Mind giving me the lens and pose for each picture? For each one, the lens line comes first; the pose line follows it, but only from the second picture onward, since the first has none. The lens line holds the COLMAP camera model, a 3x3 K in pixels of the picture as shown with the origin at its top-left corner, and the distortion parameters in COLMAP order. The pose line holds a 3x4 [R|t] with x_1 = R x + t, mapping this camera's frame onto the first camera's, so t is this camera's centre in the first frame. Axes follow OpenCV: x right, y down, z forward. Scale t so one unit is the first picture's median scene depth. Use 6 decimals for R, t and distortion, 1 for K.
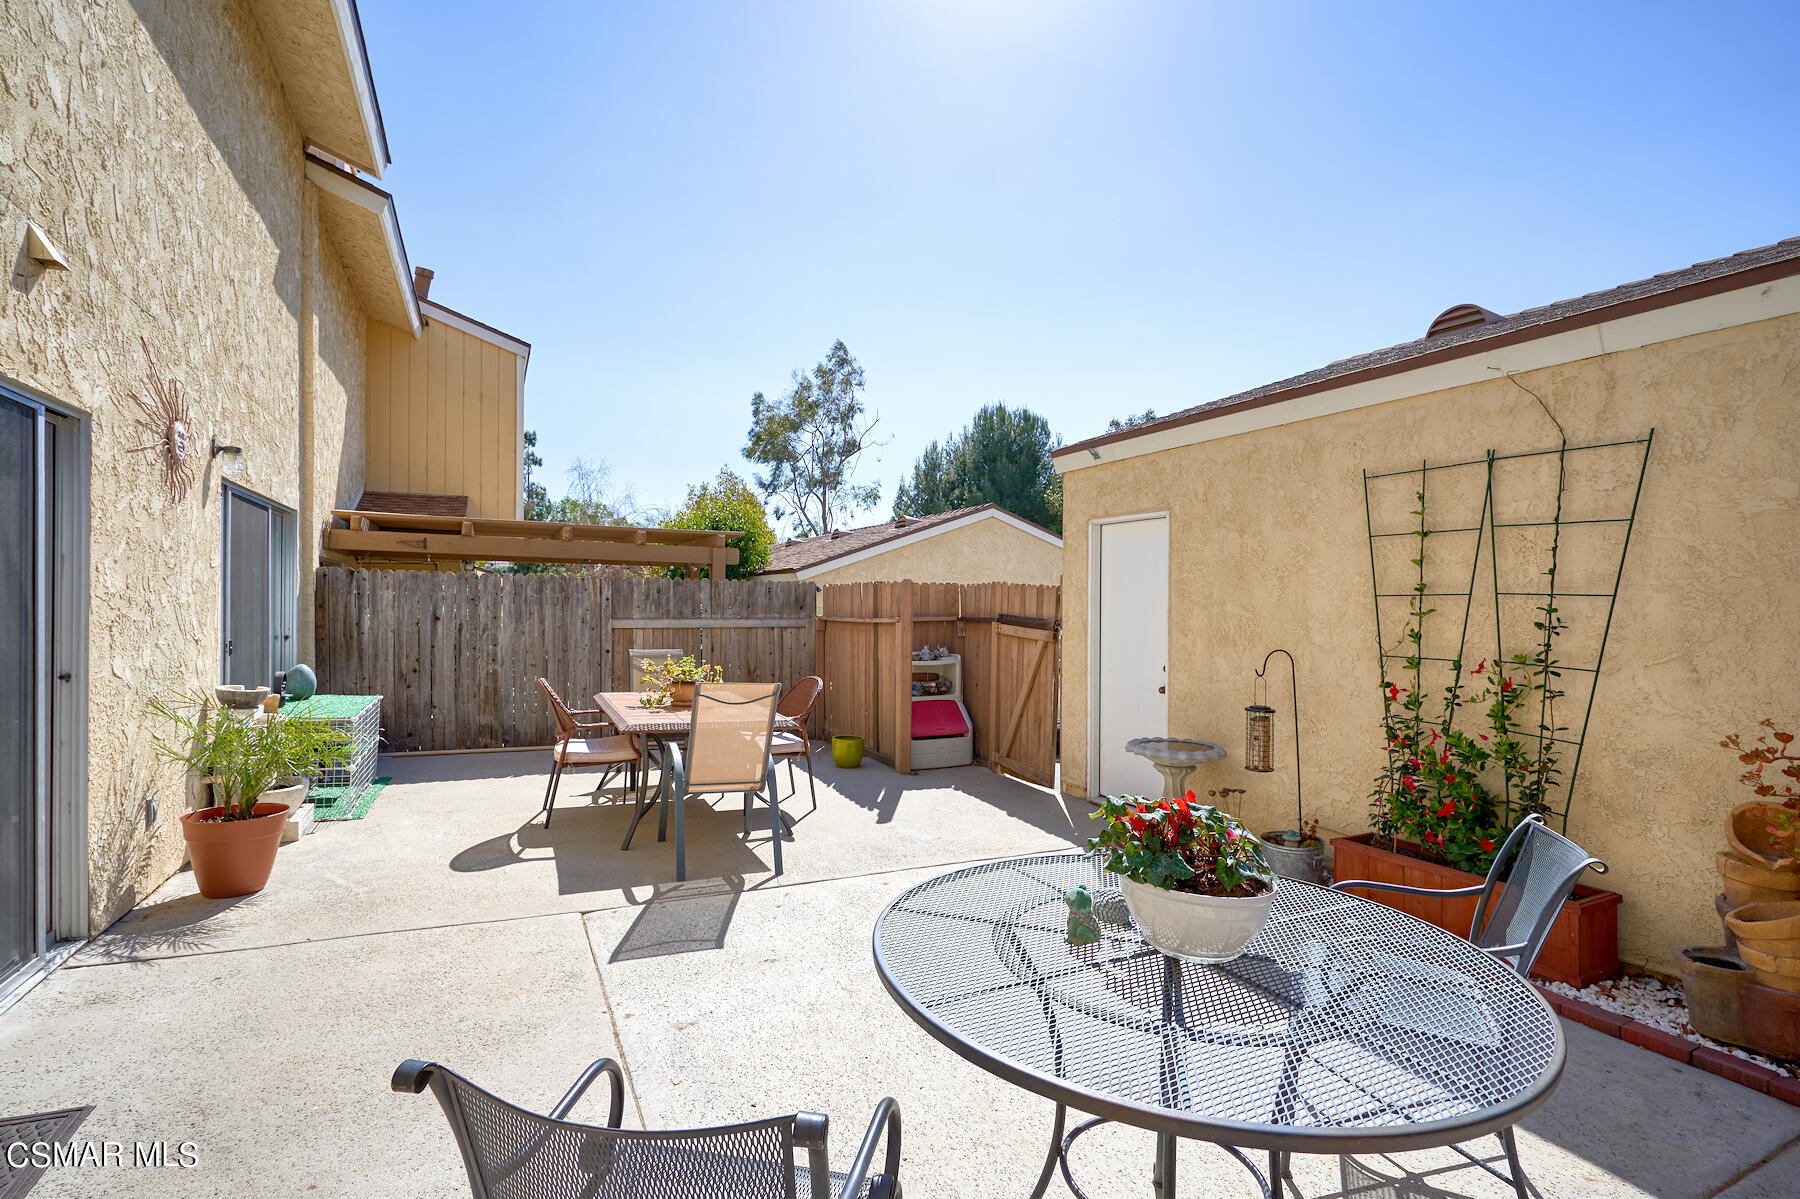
lens RADIAL K [[841.2, 0, 901.4], [0, 841.2, 612.0], [0, 0, 1]] dist [0.002014, 0.000210]
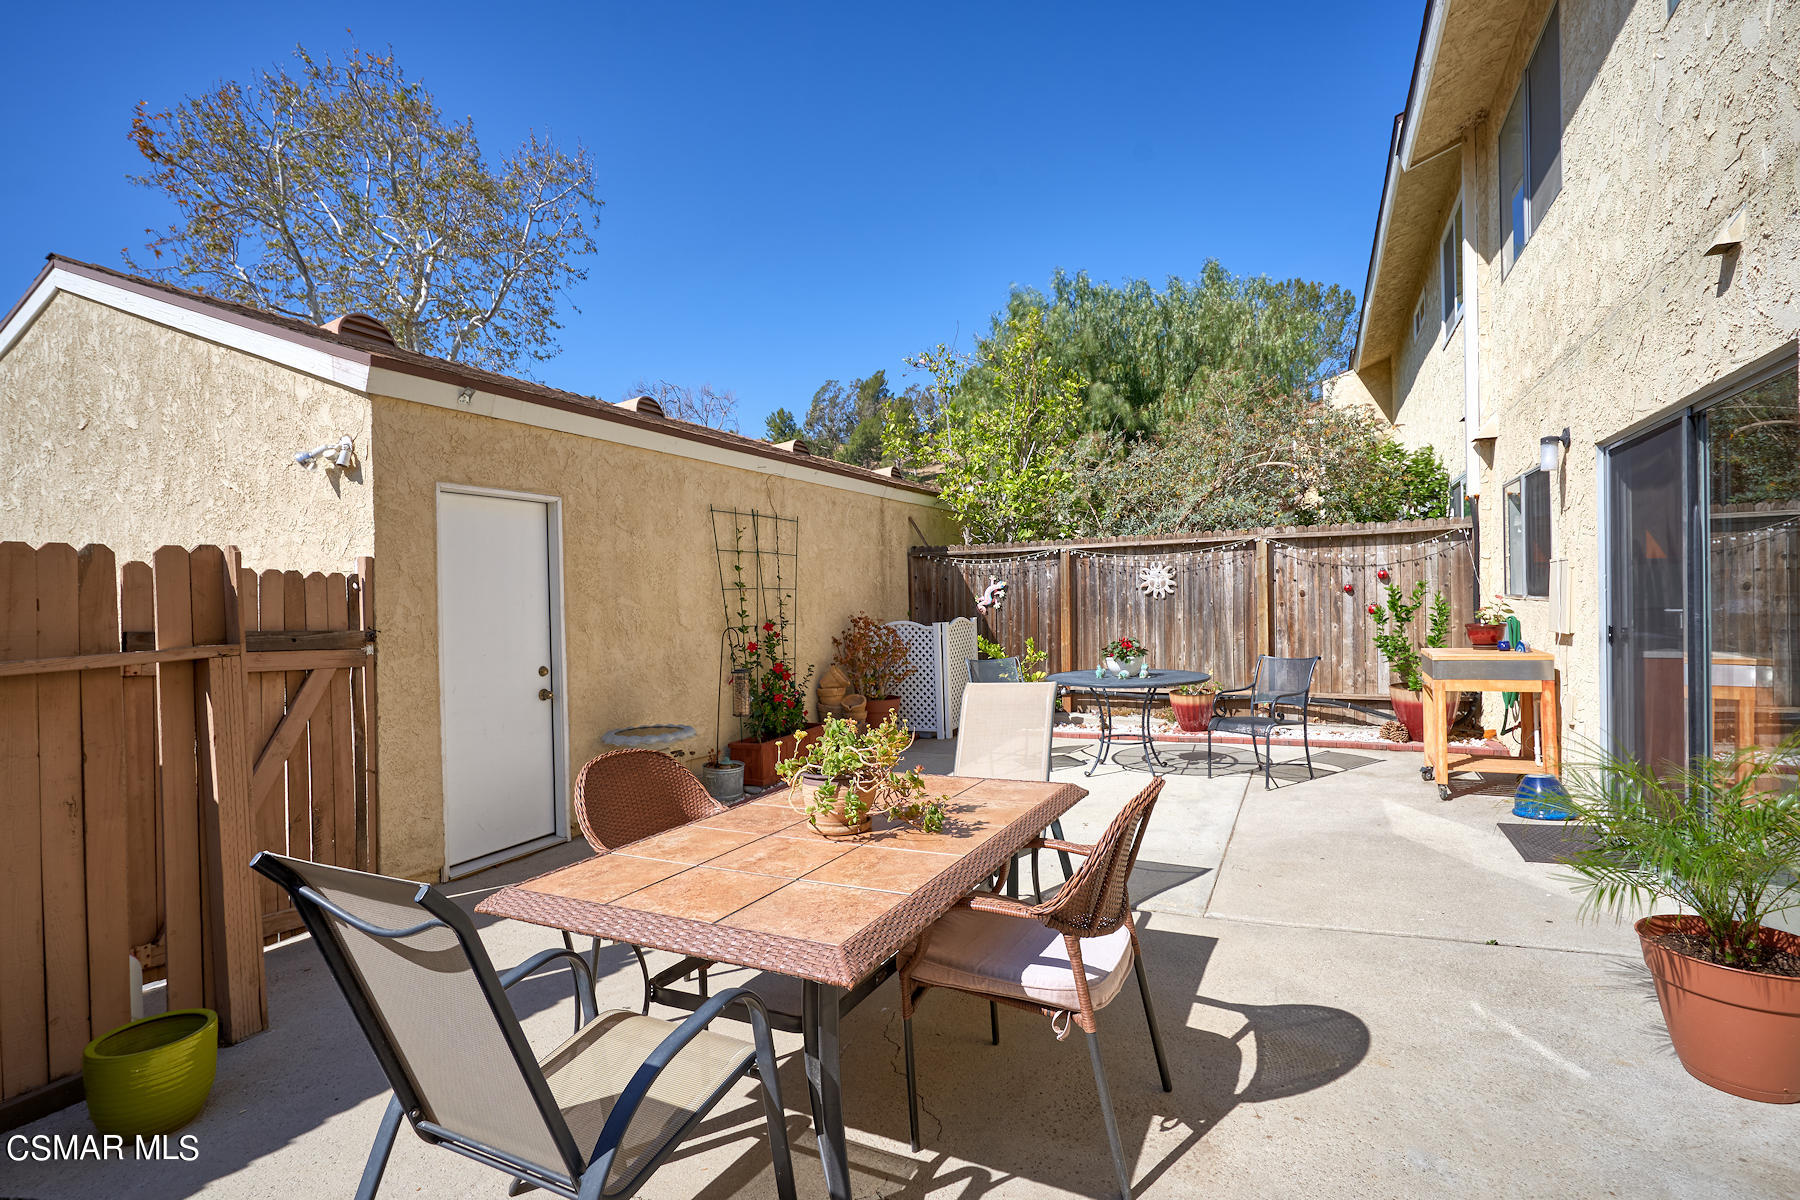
lens RADIAL K [[841.2, 0, 894.2], [0, 841.2, 595.9], [0, 0, 1]] dist [0.002014, 0.000210]
pose [[-0.605753, 0.004763, 0.795639, -0.712137], [0.027844, 0.999496, 0.015215, -0.018489], [-0.795165, 0.031370, -0.605581, 1.421628]]
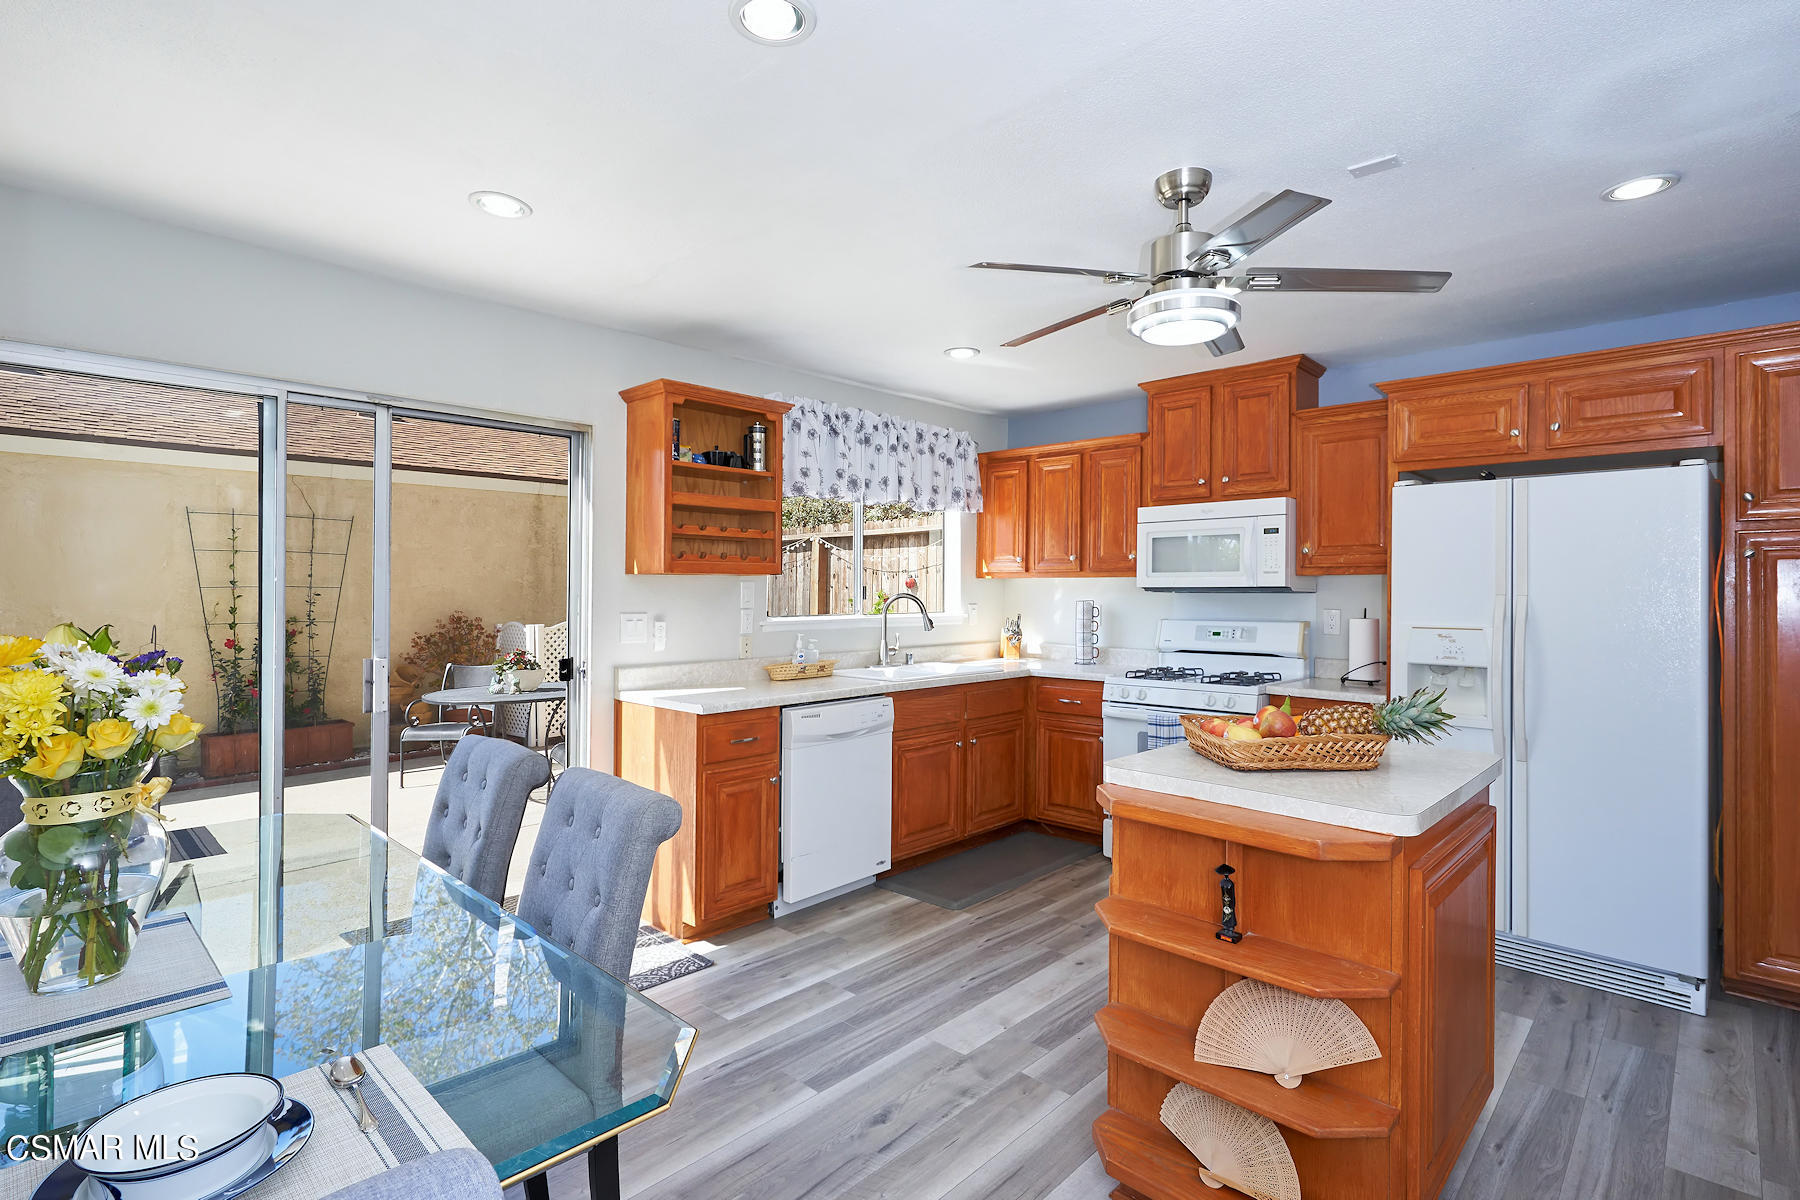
lens RADIAL K [[841.2, 0, 903.2], [0, 841.2, 599.0], [0, 0, 1]] dist [0.002014, 0.000210]
pose [[-0.339325, -0.018249, 0.940492, -1.187752], [0.012490, 0.999636, 0.023903, -0.015446], [-0.940586, 0.019857, -0.338974, 0.239441]]
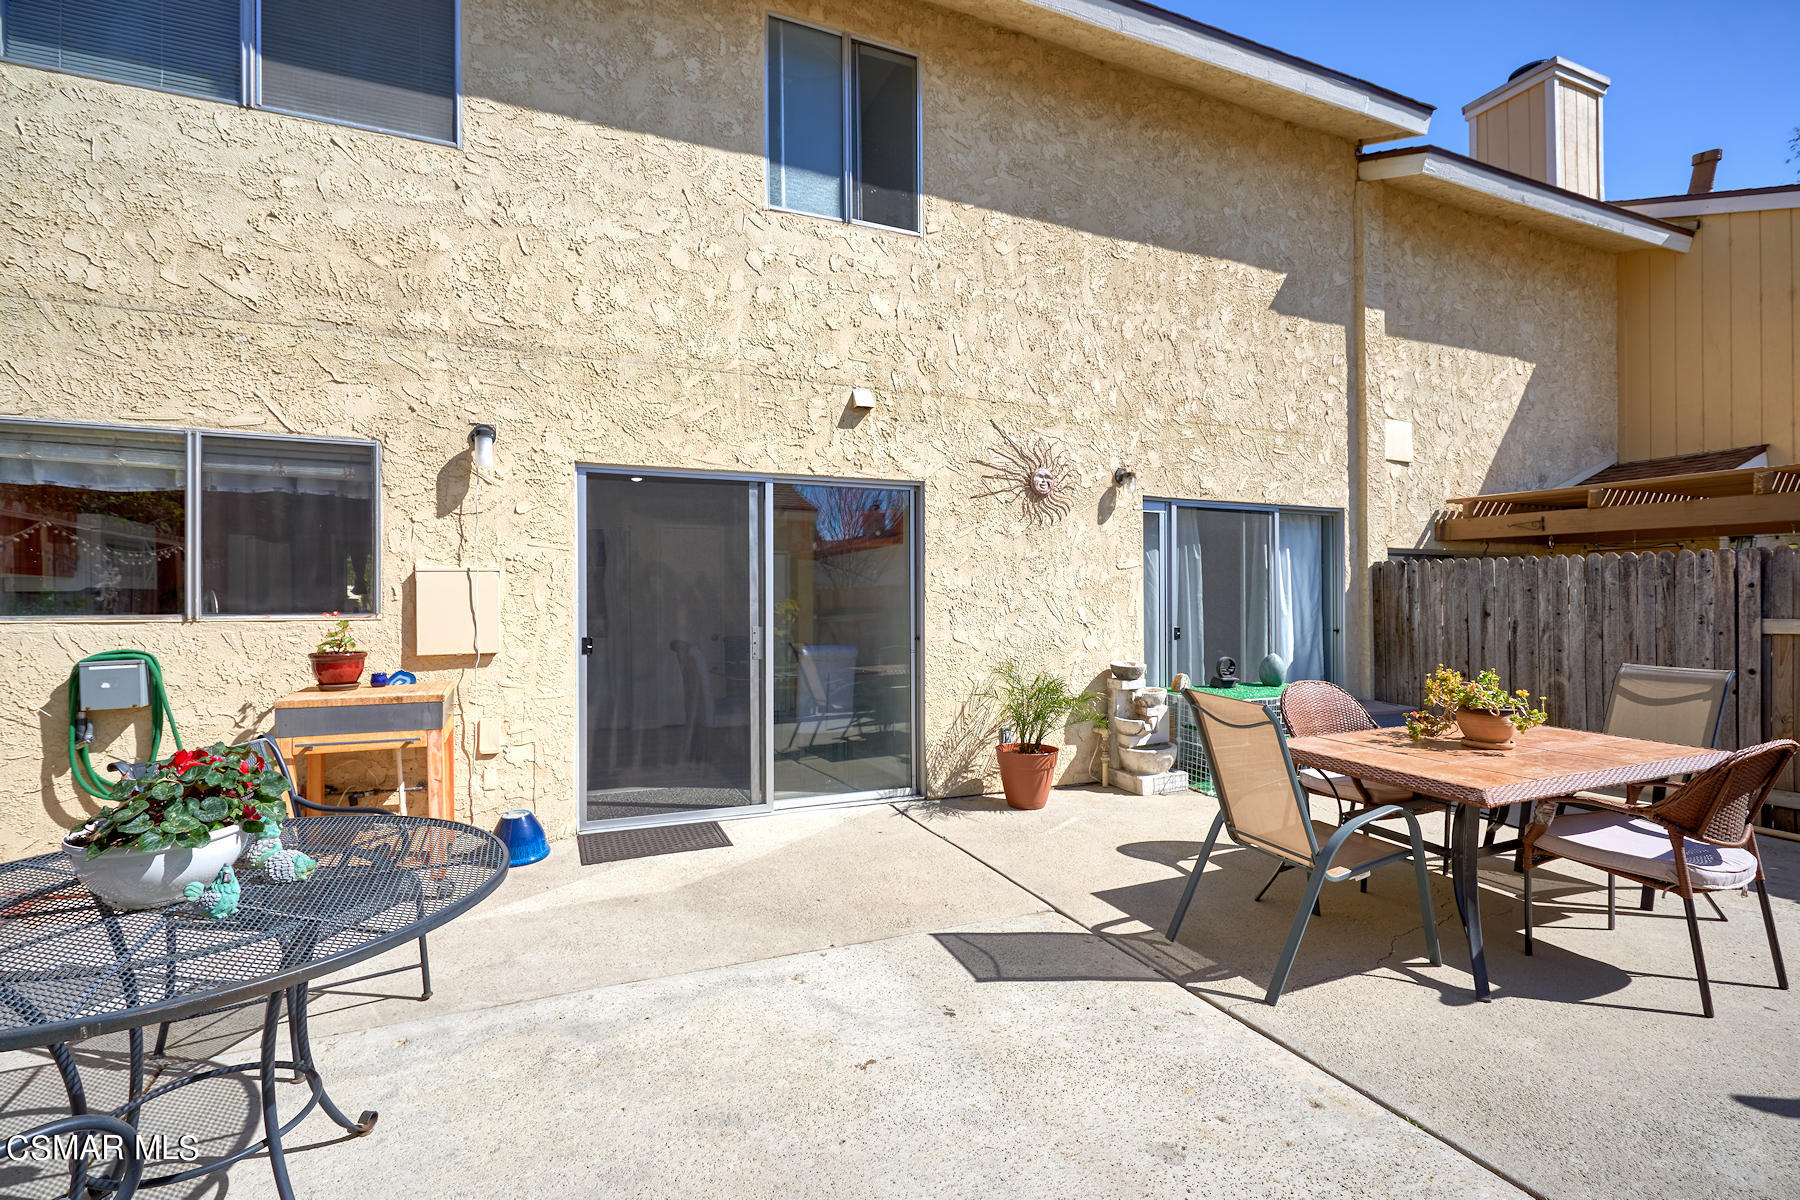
lens RADIAL K [[841.2, 0, 884.5], [0, 841.2, 601.3], [0, 0, 1]] dist [0.002014, 0.000210]
pose [[-0.046330, -0.010914, -0.998867, 0.459424], [-0.009420, 0.999901, -0.010489, 0.013594], [0.998882, 0.008923, -0.046429, 0.657577]]
